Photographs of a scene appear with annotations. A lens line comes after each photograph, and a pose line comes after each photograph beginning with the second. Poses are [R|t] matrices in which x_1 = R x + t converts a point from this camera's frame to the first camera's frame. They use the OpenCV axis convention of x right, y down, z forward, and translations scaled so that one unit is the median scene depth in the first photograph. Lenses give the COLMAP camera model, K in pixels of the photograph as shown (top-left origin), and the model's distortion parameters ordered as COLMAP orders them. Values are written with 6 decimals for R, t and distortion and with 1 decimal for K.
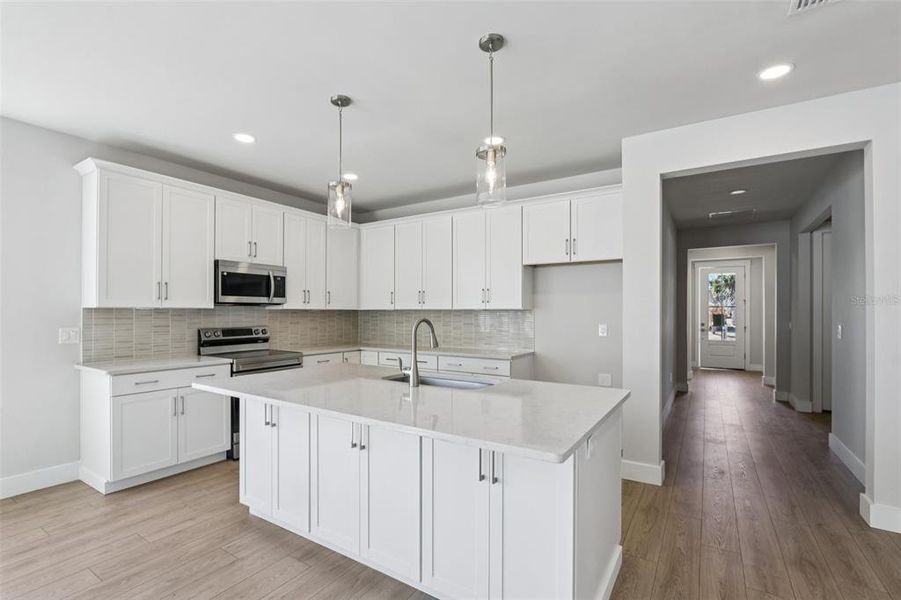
lens RADIAL K [[425.1, 0, 423.0], [0, 425.1, 310.3], [0, 0, 1]] dist [-0.009290, 0.004731]
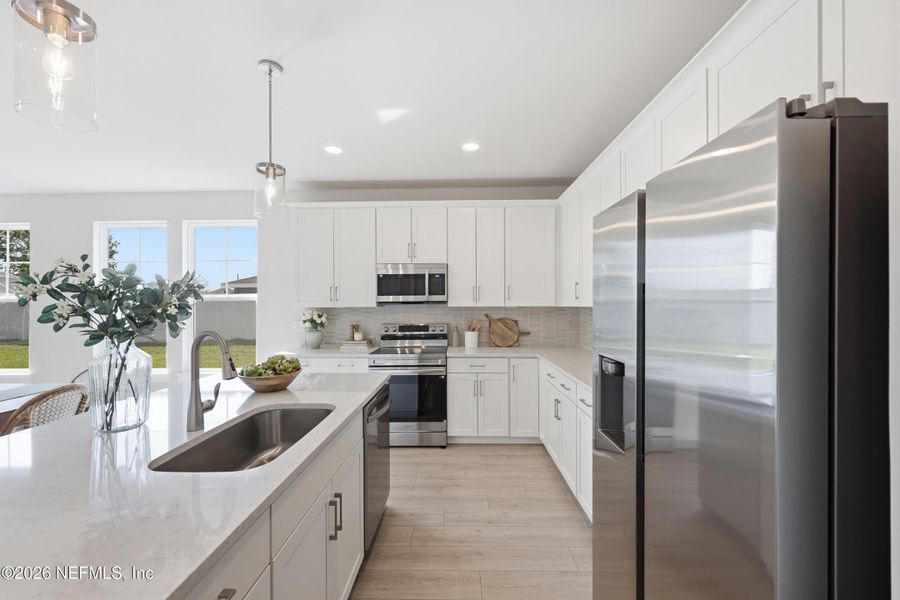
lens RADIAL K [[377.0, 0, 443.8], [0, 377.0, 295.5], [0, 0, 1]] dist [-0.000464, -0.000033]
pose [[0.527945, -0.025949, -0.848882, 0.436440], [0.010417, 0.999656, -0.024079, -0.008622], [0.849214, 0.003870, 0.528034, 0.582231]]
